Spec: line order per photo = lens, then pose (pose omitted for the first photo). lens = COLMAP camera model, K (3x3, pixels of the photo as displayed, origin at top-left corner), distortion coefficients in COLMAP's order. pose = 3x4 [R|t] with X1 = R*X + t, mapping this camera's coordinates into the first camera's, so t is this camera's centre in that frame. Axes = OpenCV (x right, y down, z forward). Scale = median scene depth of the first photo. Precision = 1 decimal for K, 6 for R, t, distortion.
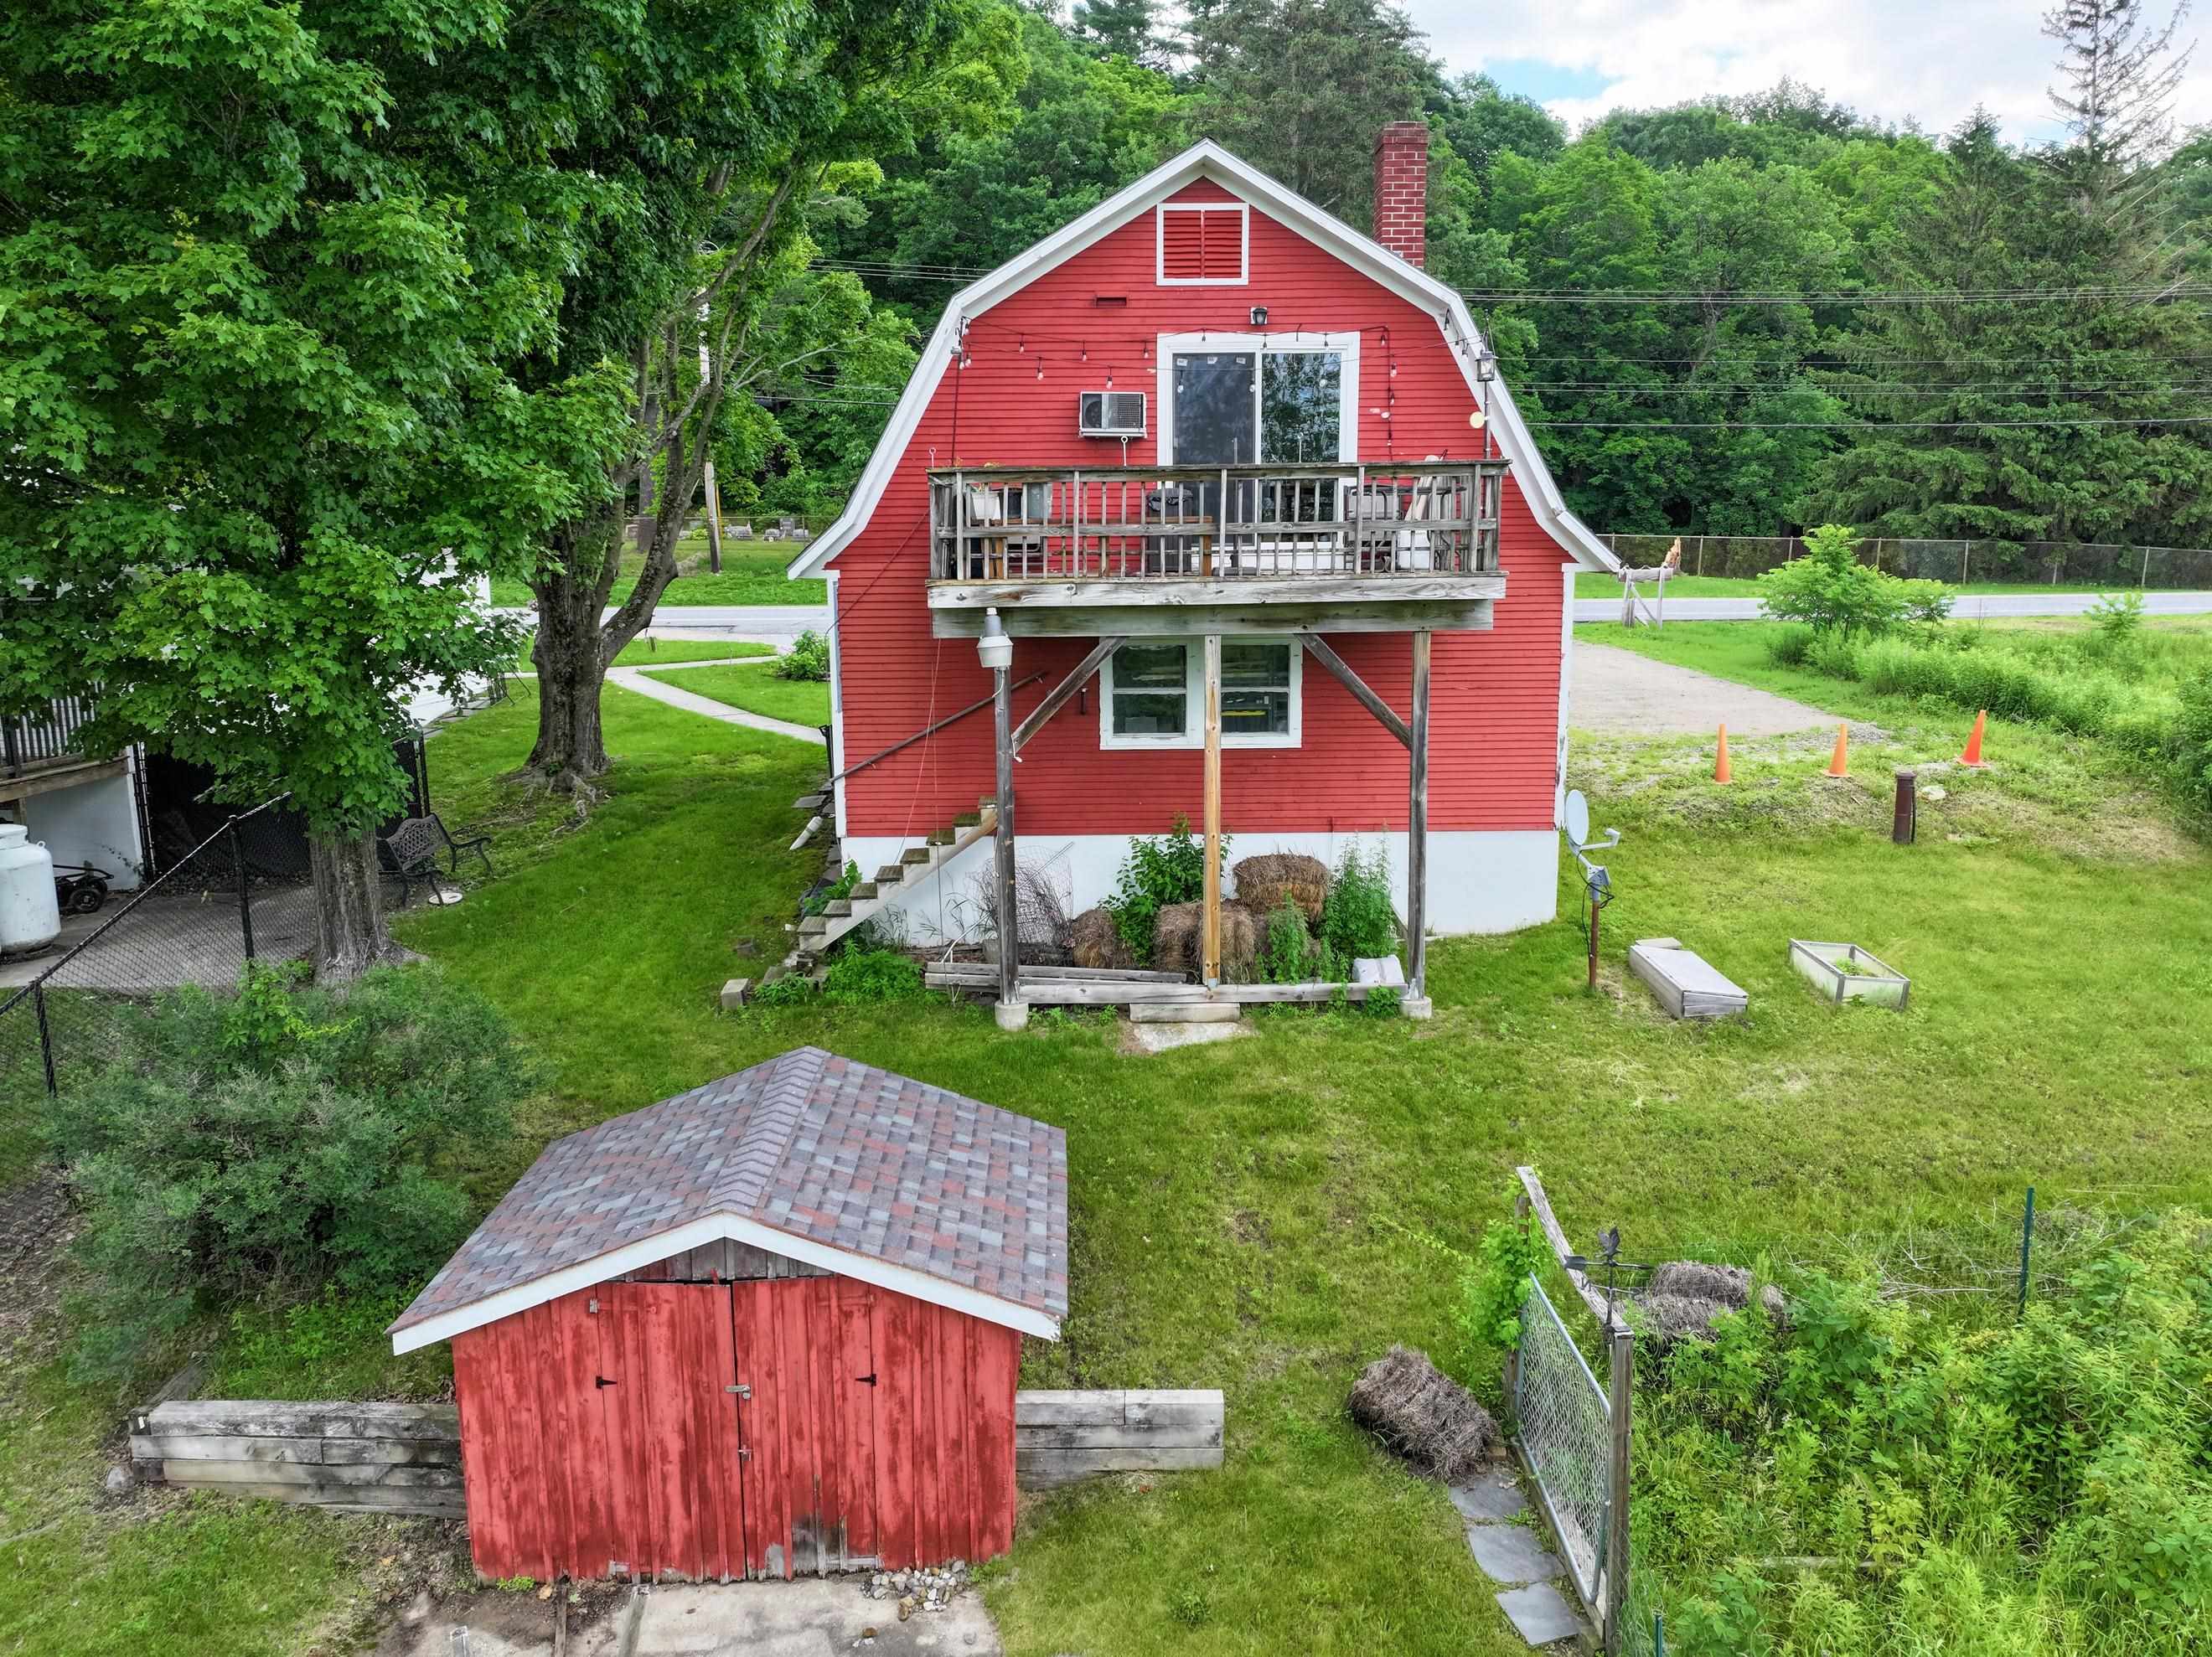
lens RADIAL K [[1551.7, 0, 1106.0], [0, 1551.7, 828.5], [0, 0, 1]] dist [0.008849, 0.008599]
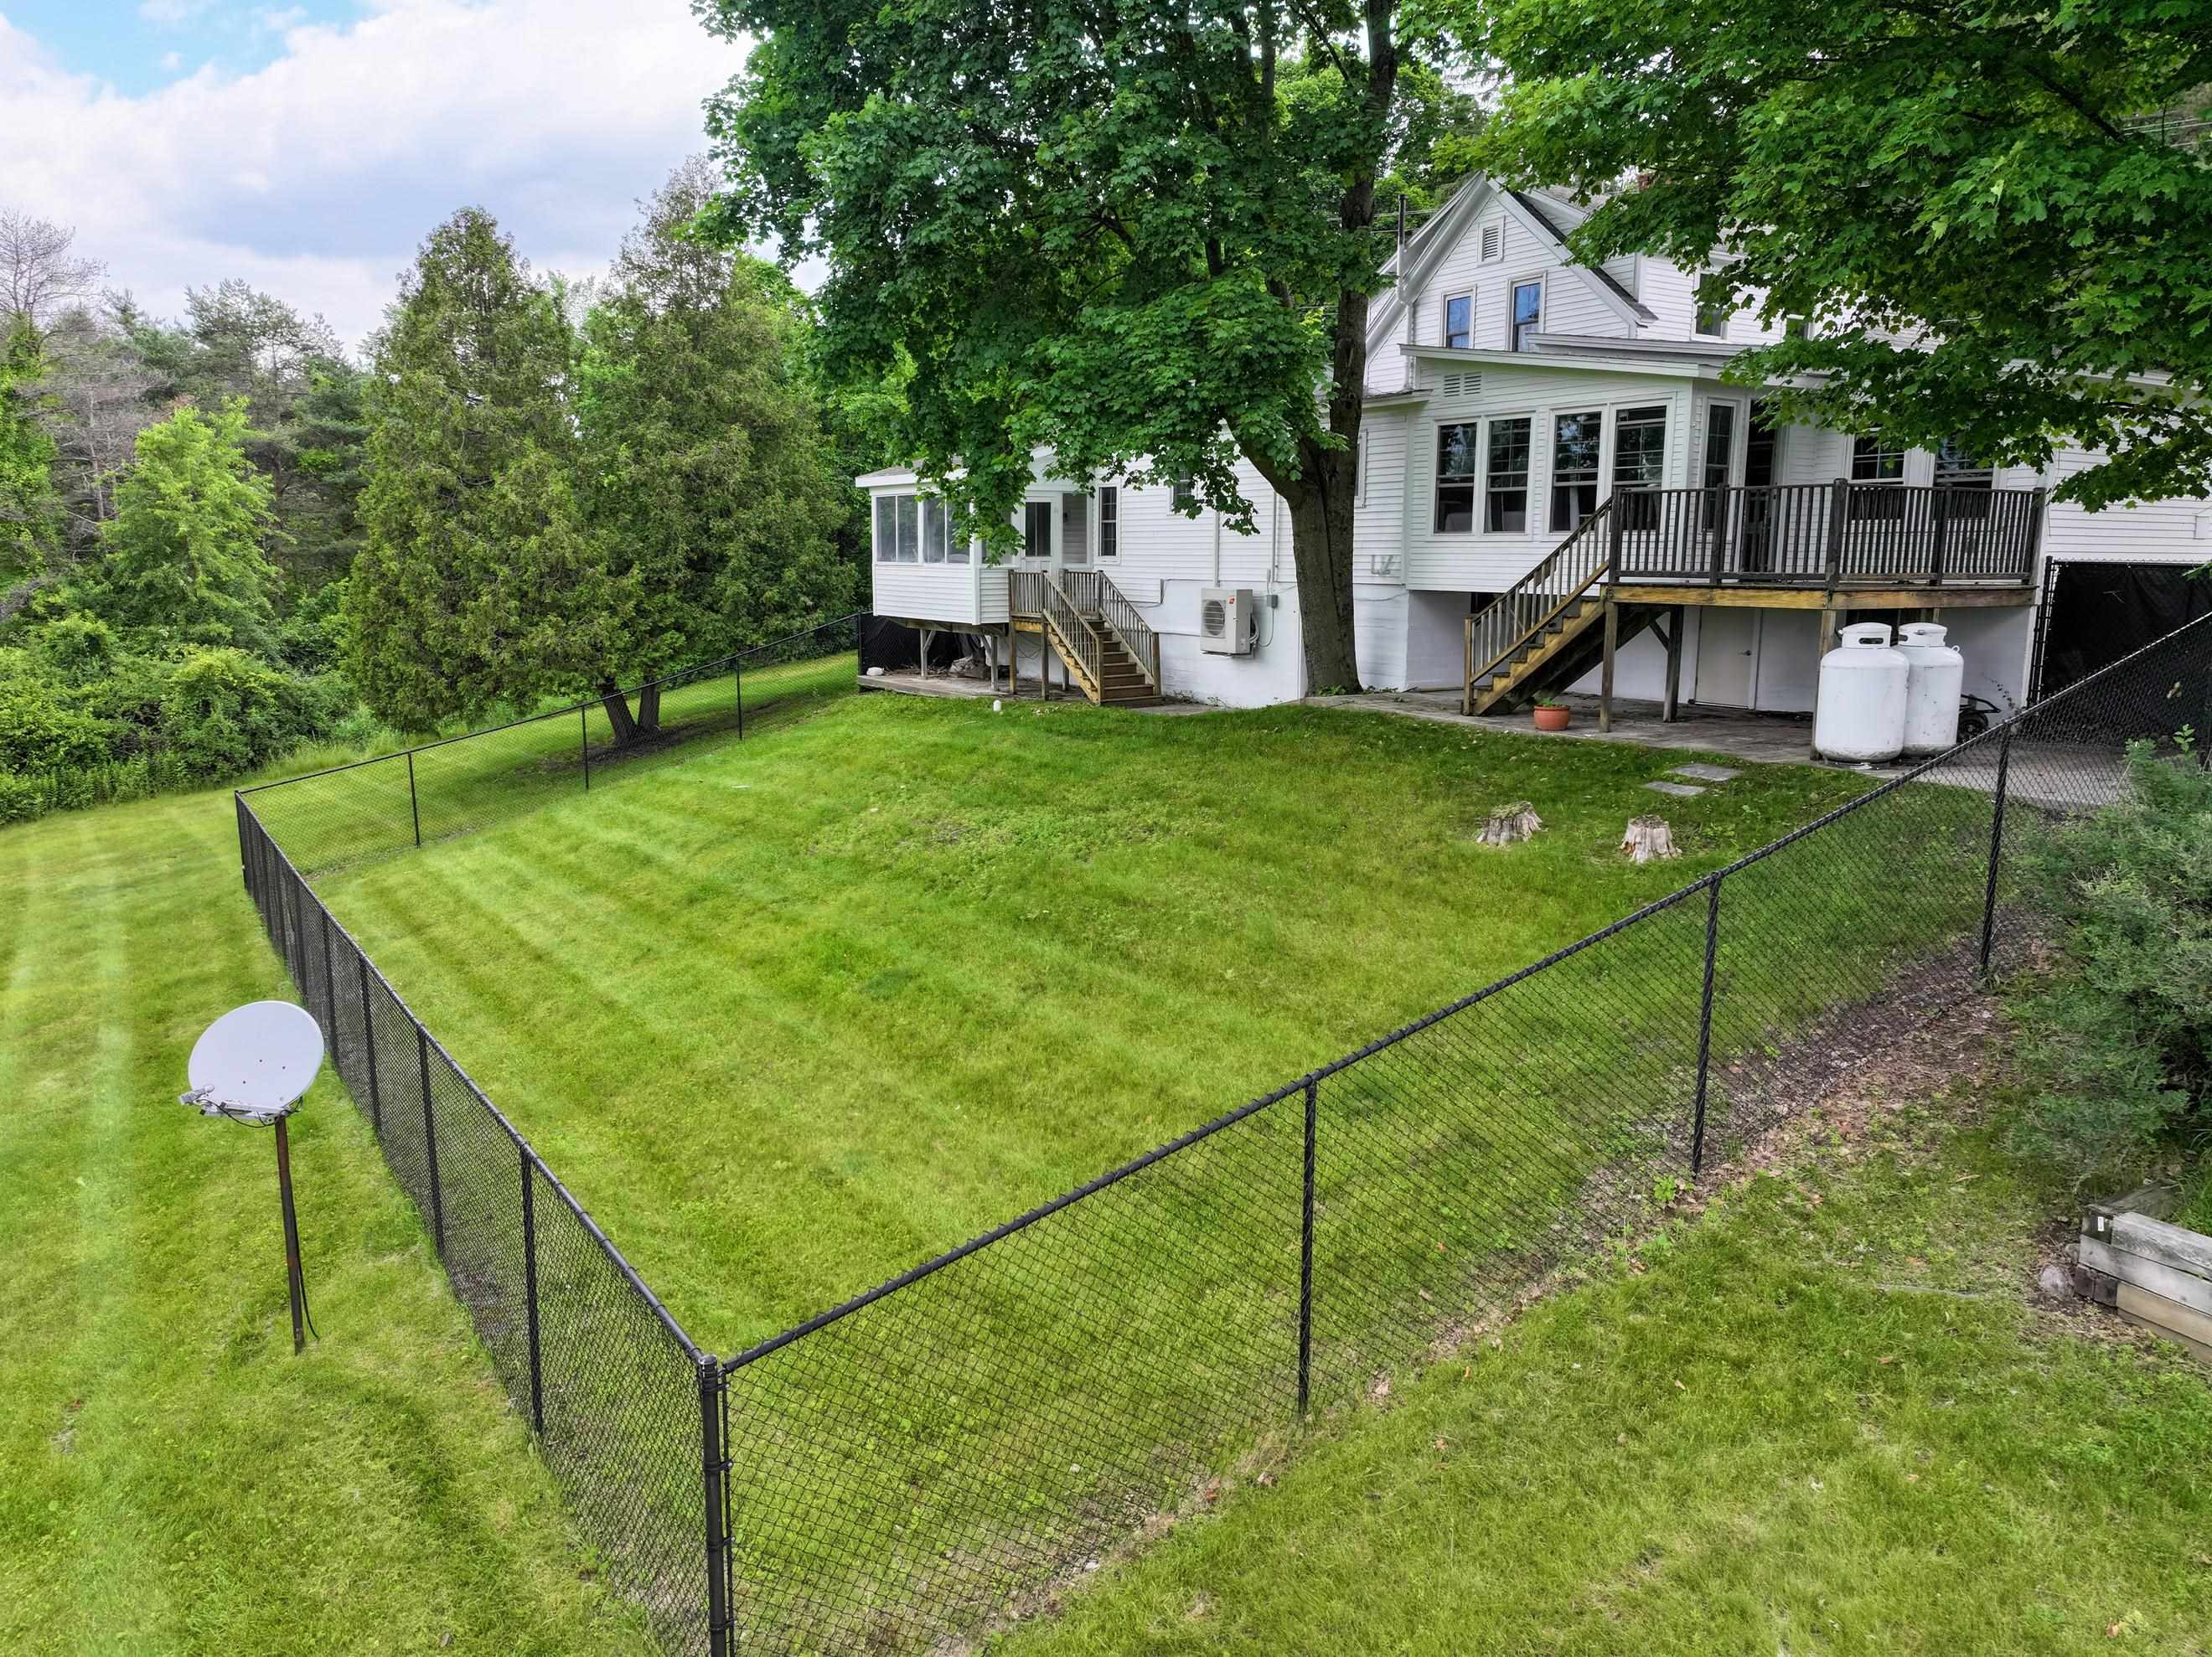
lens RADIAL K [[1551.7, 0, 1106.0], [0, 1551.7, 828.5], [0, 0, 1]] dist [0.008849, 0.008599]
pose [[0.523045, 0.157354, -0.837654, -0.242304], [-0.155099, 0.983972, 0.087993, 0.186656], [0.838074, 0.083895, 0.539067, 0.123134]]
